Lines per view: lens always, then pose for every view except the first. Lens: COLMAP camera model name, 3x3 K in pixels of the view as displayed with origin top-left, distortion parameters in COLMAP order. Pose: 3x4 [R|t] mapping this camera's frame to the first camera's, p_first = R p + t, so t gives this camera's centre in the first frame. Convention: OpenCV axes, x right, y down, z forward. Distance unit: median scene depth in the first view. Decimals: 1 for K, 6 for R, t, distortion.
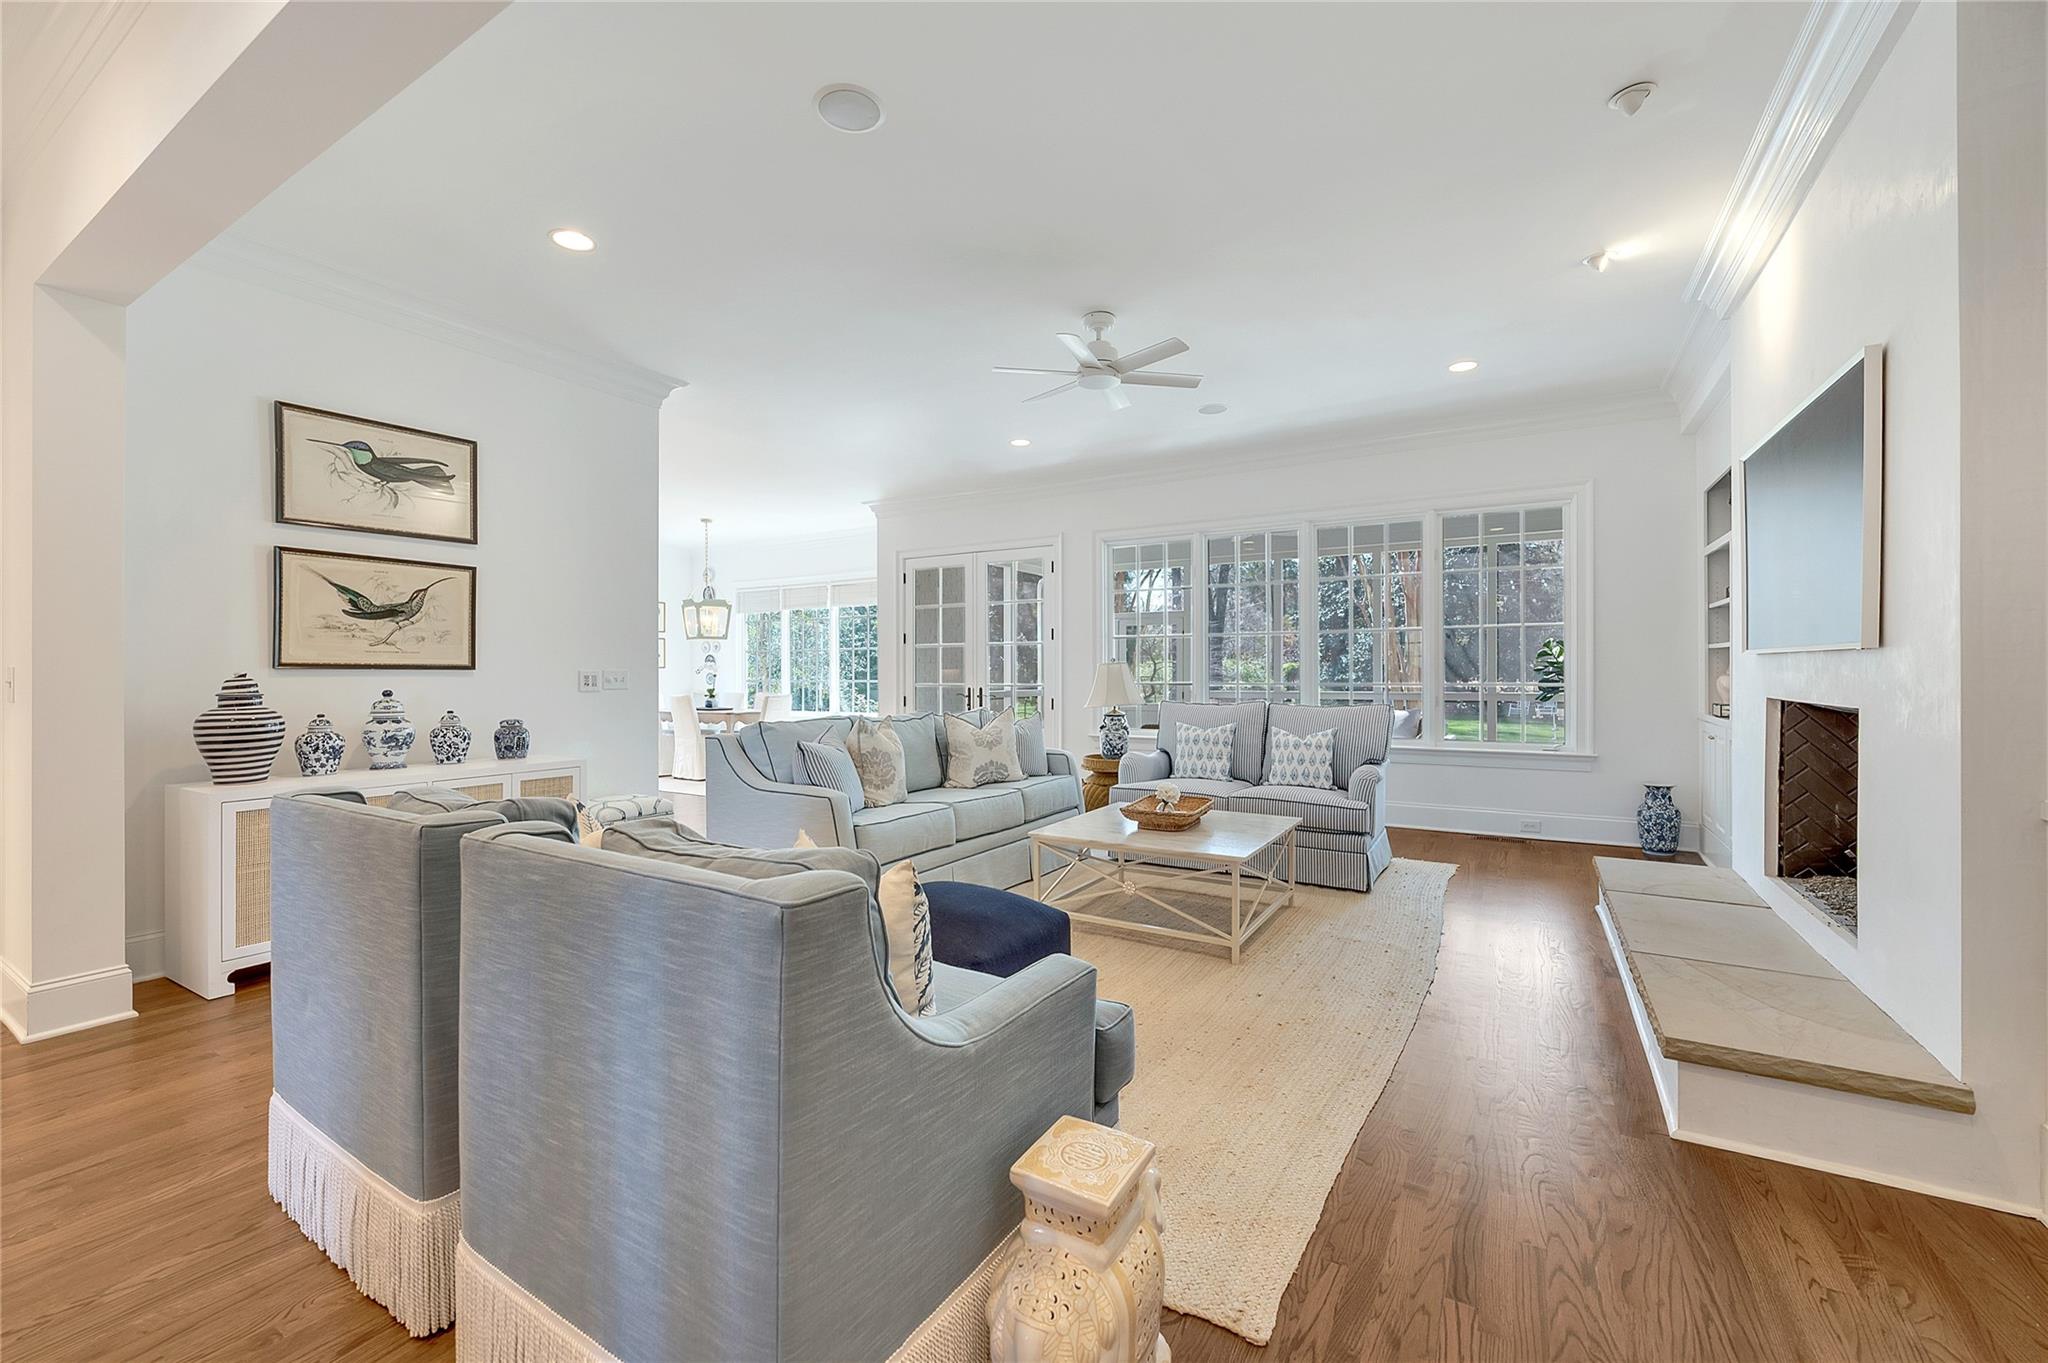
lens RADIAL K [[813.2, 0, 1020.2], [0, 813.2, 676.4], [0, 0, 1]] dist [-0.003892, -0.000159]
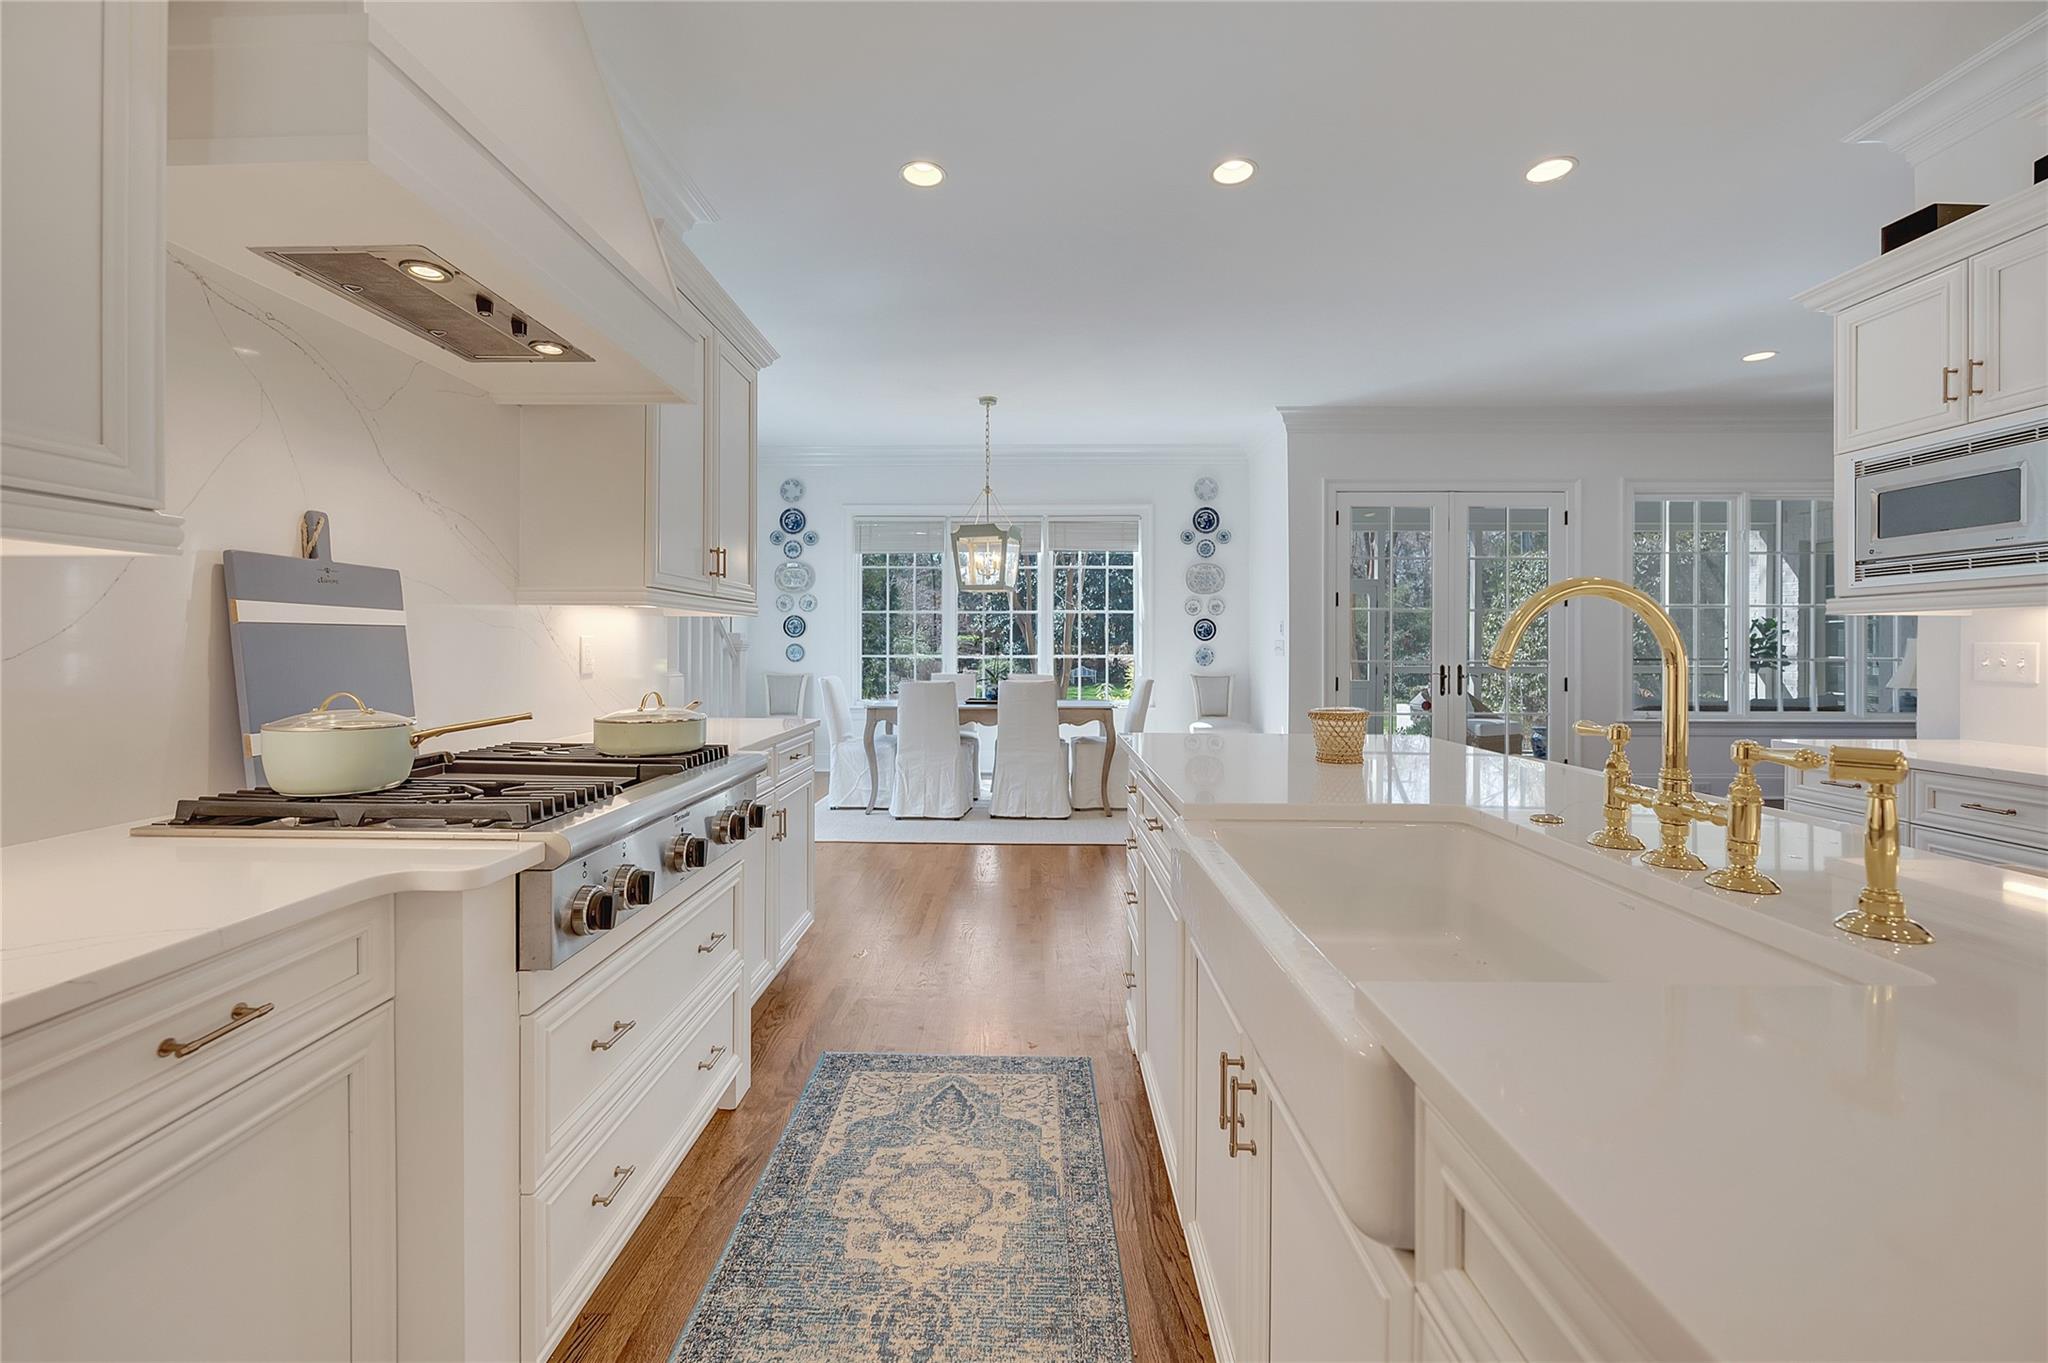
lens RADIAL K [[824.8, 0, 1015.0], [0, 824.8, 645.9], [0, 0, 1]] dist [-0.002307, -0.000124]
pose [[0.868506, 0.003215, 0.495669, -0.767574], [-0.000469, 0.999984, -0.005663, 0.000624], [-0.495679, 0.004685, 0.868493, 0.494917]]
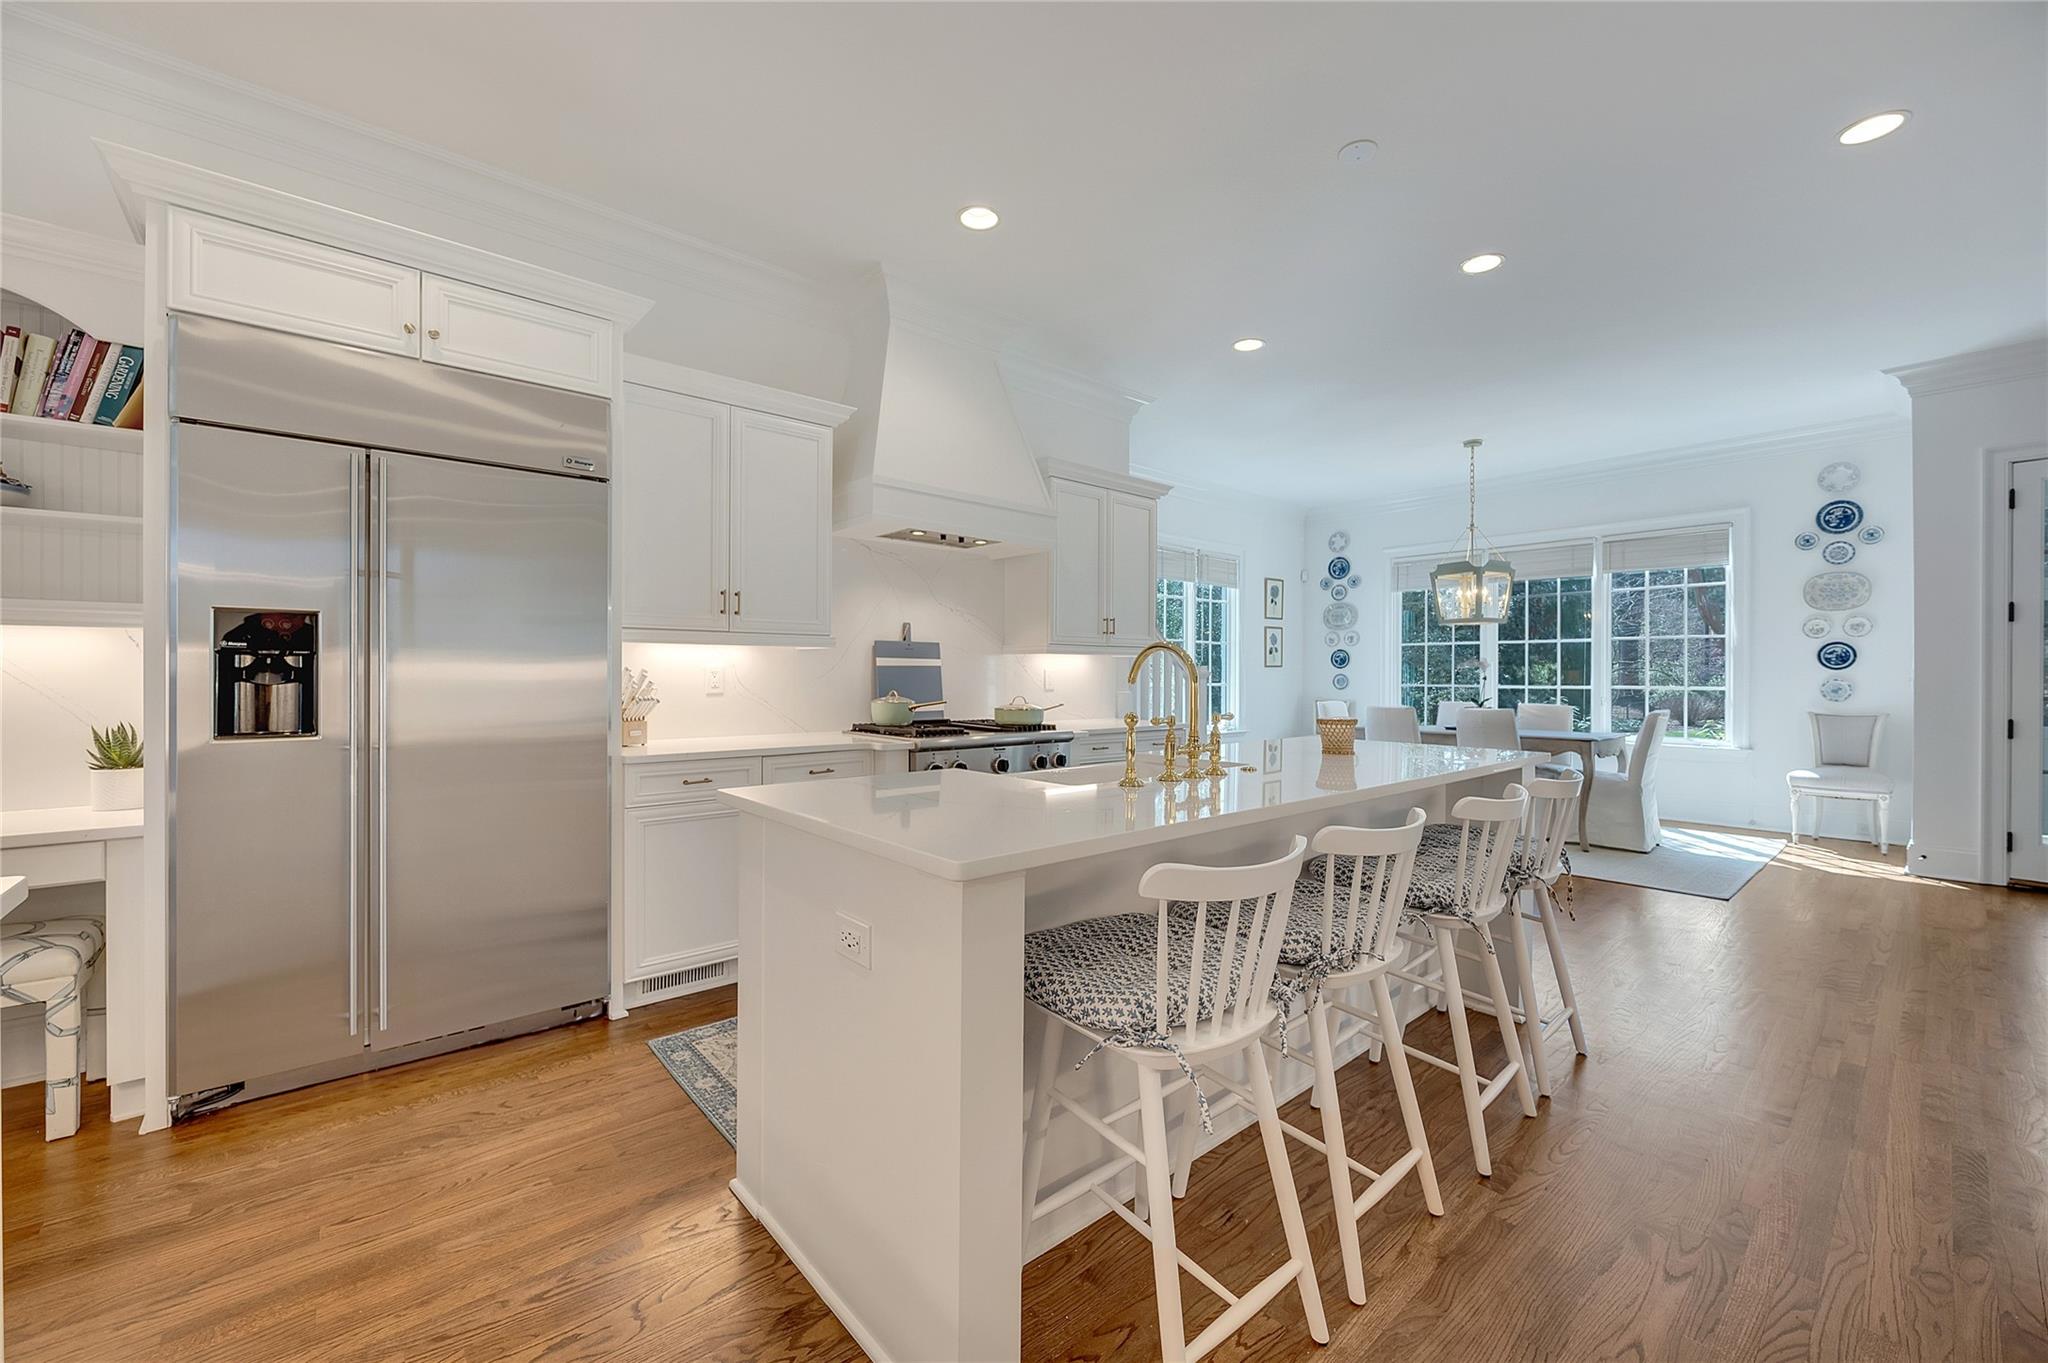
lens RADIAL K [[813.2, 0, 1020.2], [0, 813.2, 676.4], [0, 0, 1]] dist [-0.003892, -0.000159]
pose [[0.950189, 0.005328, -0.311629, -0.594194], [-0.006512, 0.999975, -0.002760, 0.001788], [0.311606, 0.004652, 0.950200, 0.294332]]
